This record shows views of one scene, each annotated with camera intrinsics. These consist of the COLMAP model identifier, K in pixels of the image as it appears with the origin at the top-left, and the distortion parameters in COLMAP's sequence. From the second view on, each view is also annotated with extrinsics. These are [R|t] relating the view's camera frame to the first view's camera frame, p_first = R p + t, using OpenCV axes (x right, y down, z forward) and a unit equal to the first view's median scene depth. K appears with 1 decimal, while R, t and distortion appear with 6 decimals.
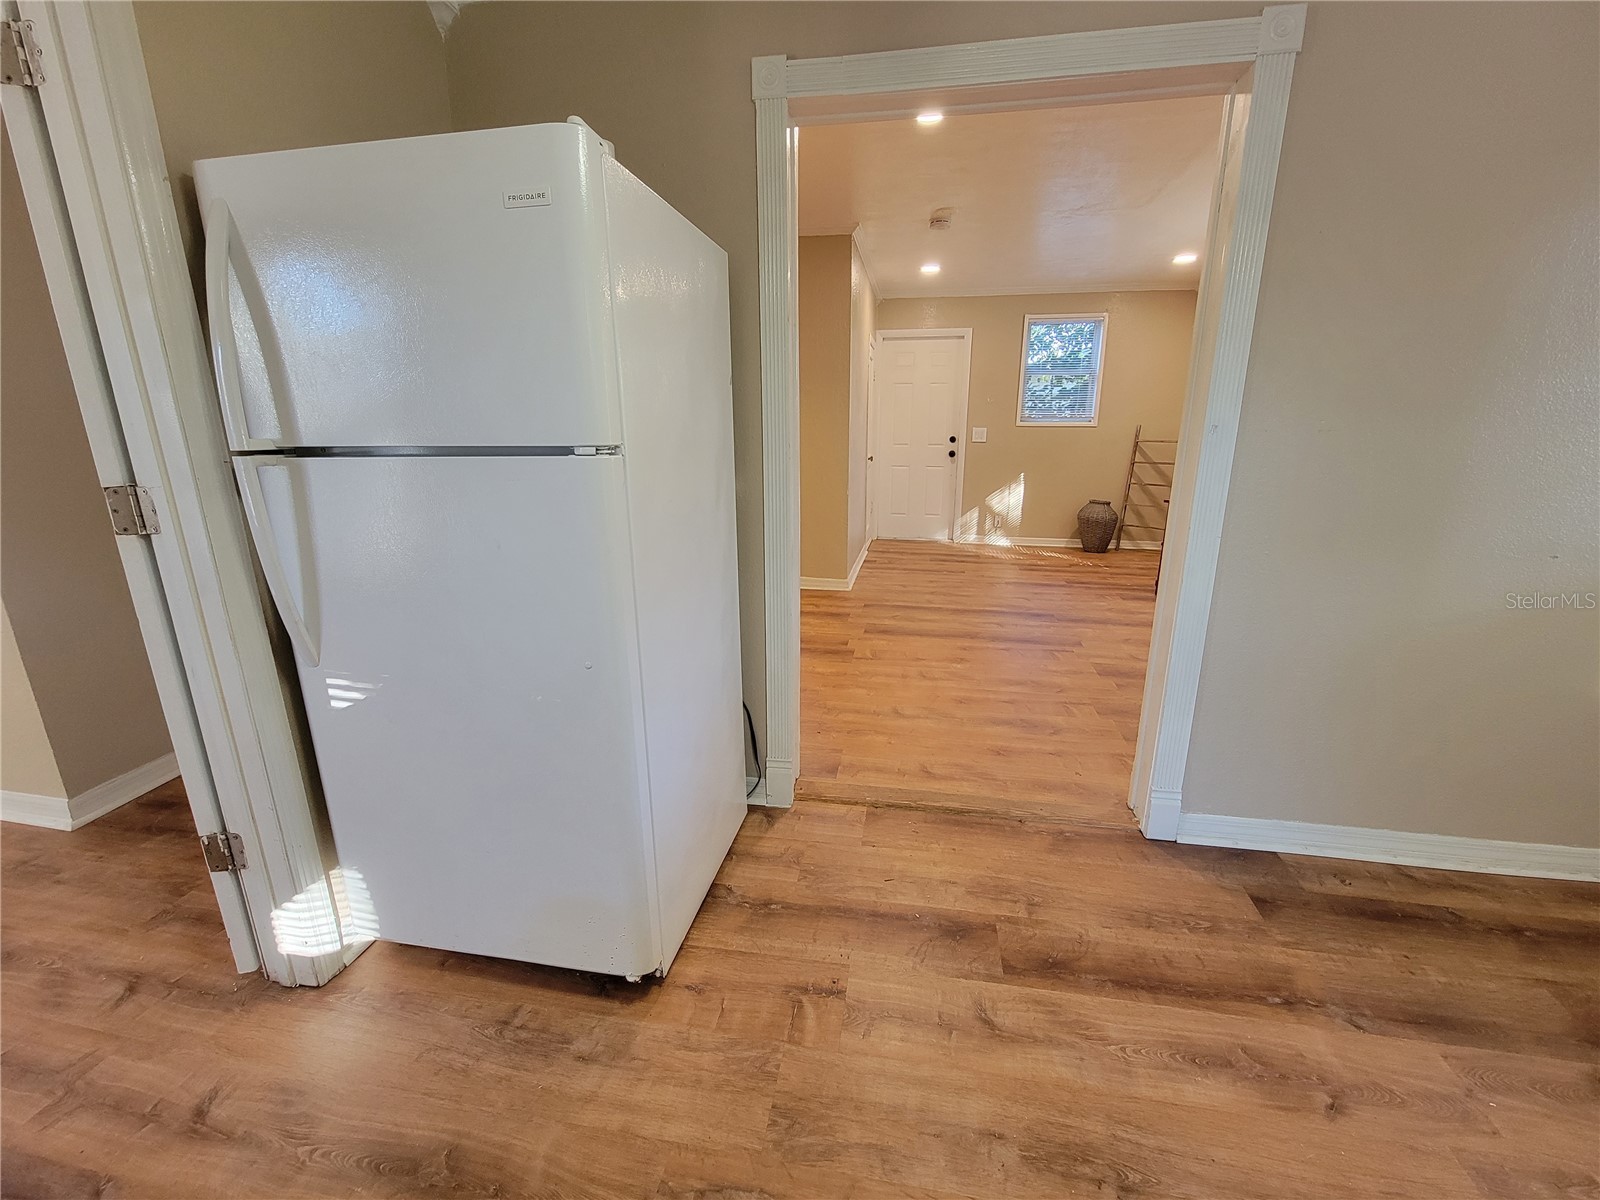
lens RADIAL K [[655.3, 0, 804.7], [0, 655.3, 606.9], [0, 0, 1]] dist [-0.002954, -0.000729]
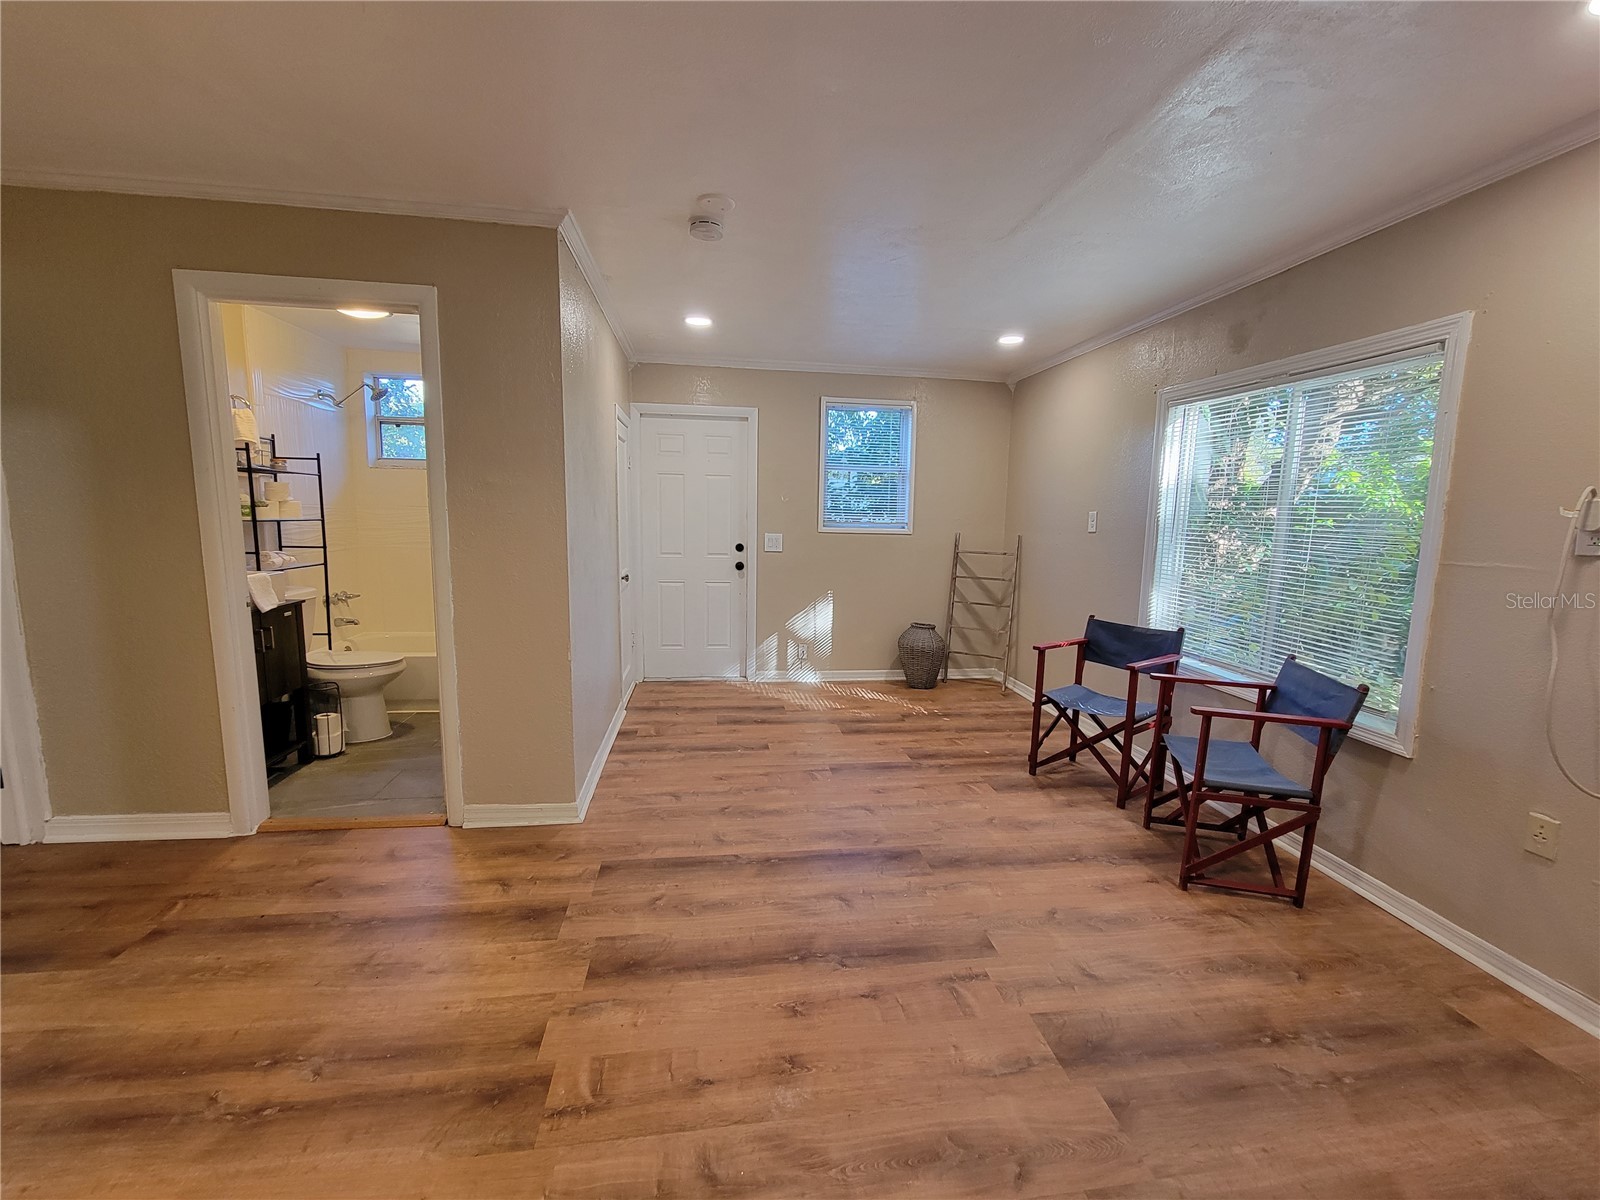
lens RADIAL K [[655.3, 0, 808.4], [0, 655.3, 602.7], [0, 0, 1]] dist [-0.002954, -0.000729]
pose [[0.947413, -0.023422, 0.319156, 0.062135], [0.064418, 0.990861, -0.118509, -0.105723], [-0.313464, 0.132836, 0.940263, 0.292048]]
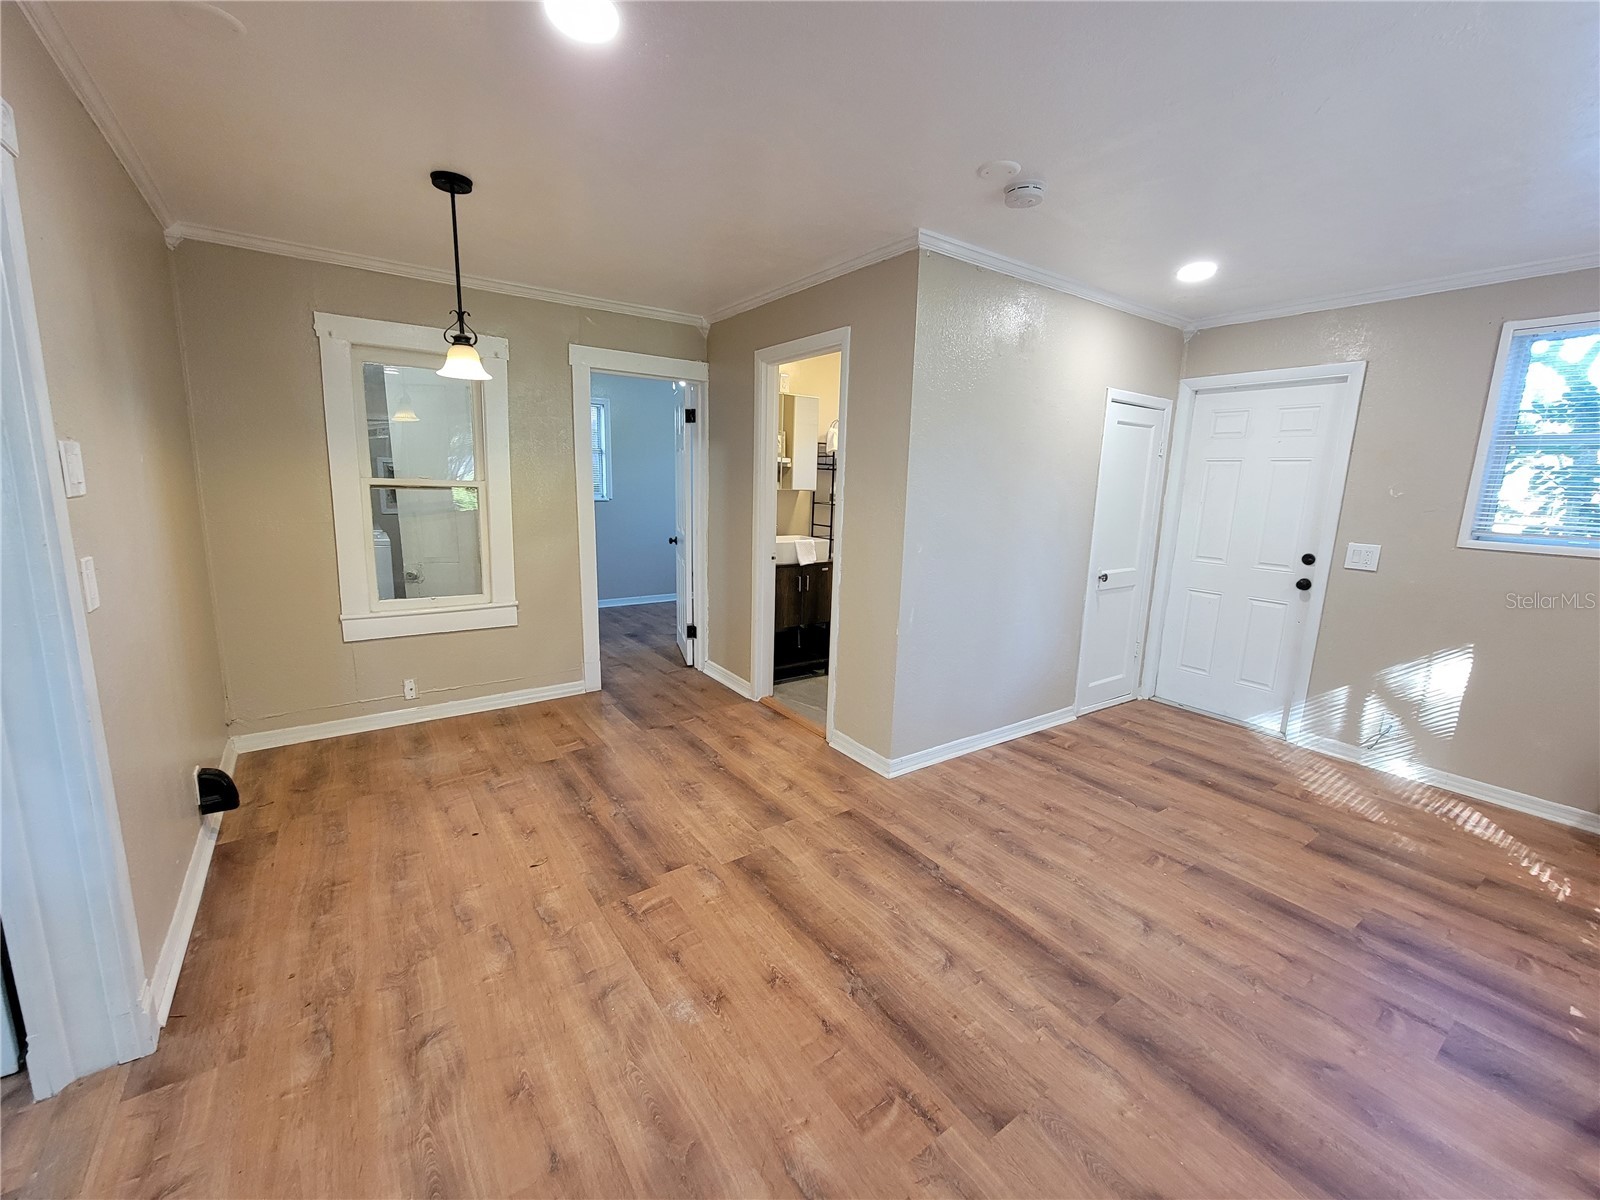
lens RADIAL K [[655.3, 0, 805.7], [0, 655.3, 603.5], [0, 0, 1]] dist [-0.002954, -0.000729]
pose [[0.710150, 0.151247, -0.687613, 0.338373], [-0.216151, 0.976323, -0.008485, -0.134087], [0.670049, 0.154654, 0.726028, 0.350298]]
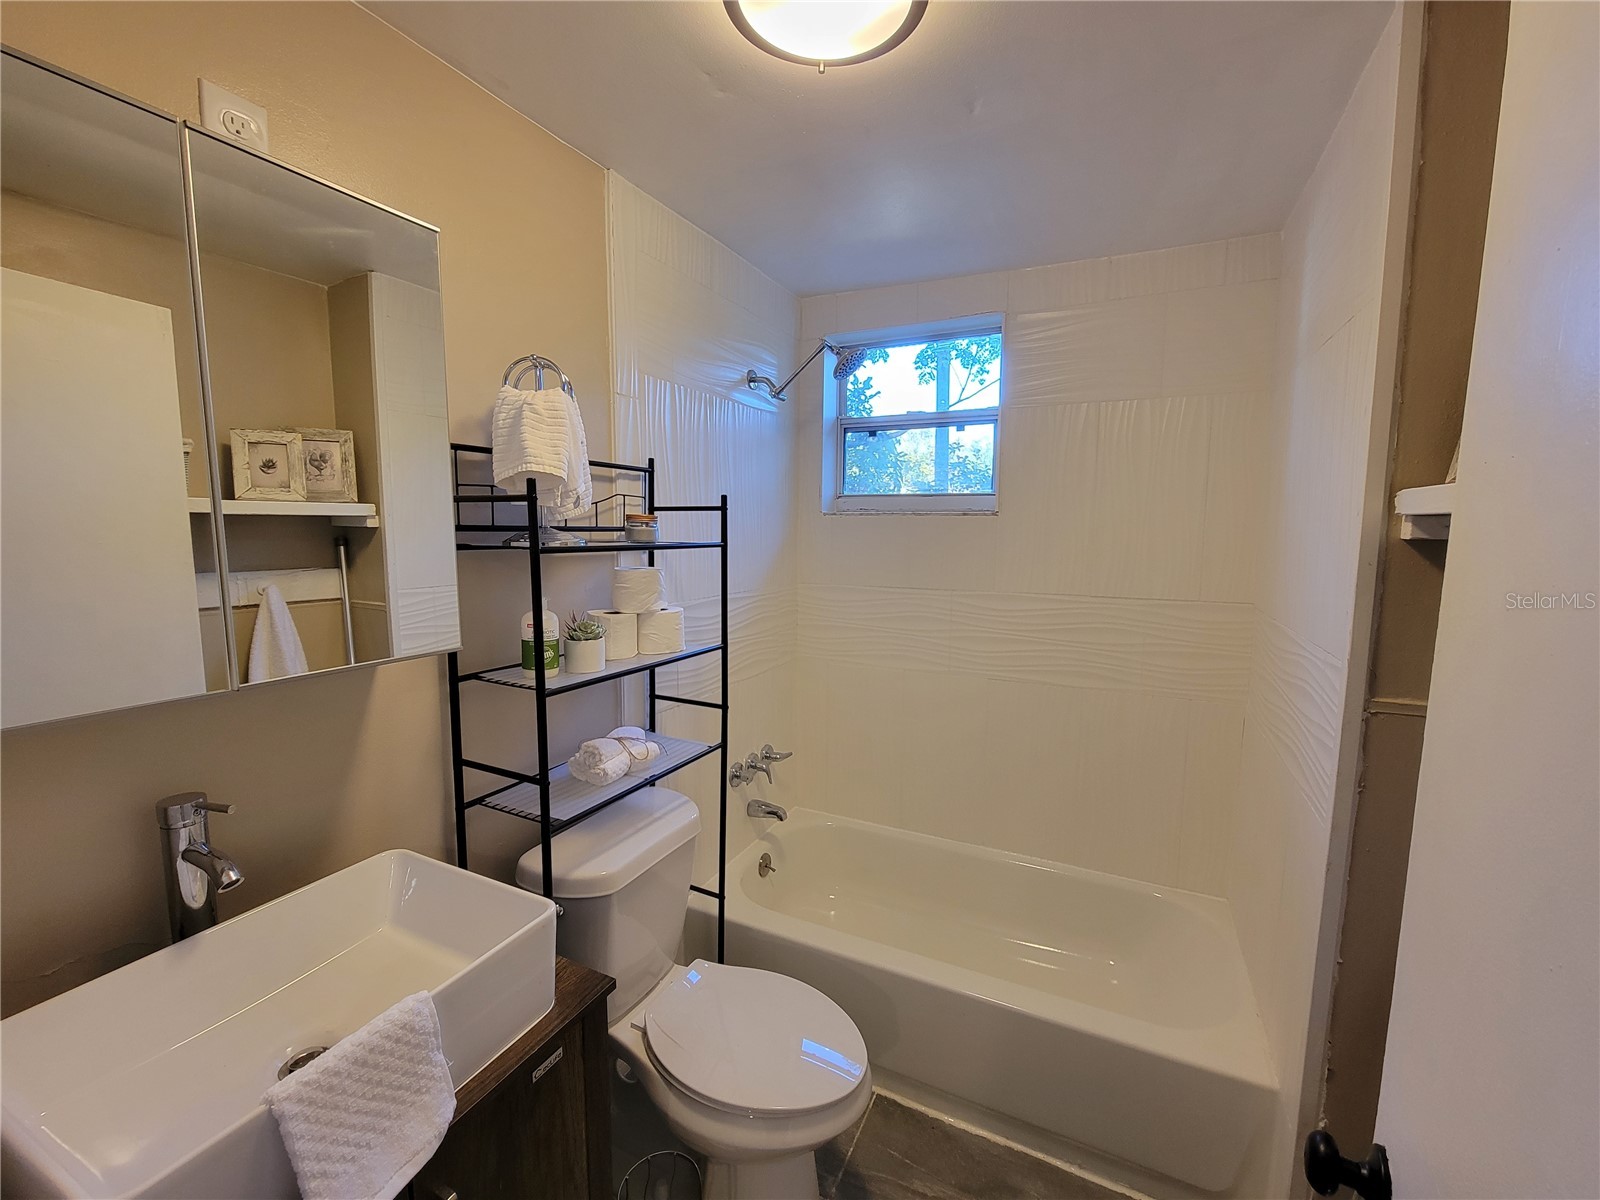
lens RADIAL K [[655.3, 0, 809.0], [0, 655.3, 602.2], [0, 0, 1]] dist [-0.002954, -0.000729]
pose [[0.961182, 0.037861, -0.273305, -0.066209], [-0.079208, 0.986710, -0.141877, -0.267636], [0.264301, 0.158018, 0.951407, 0.753538]]
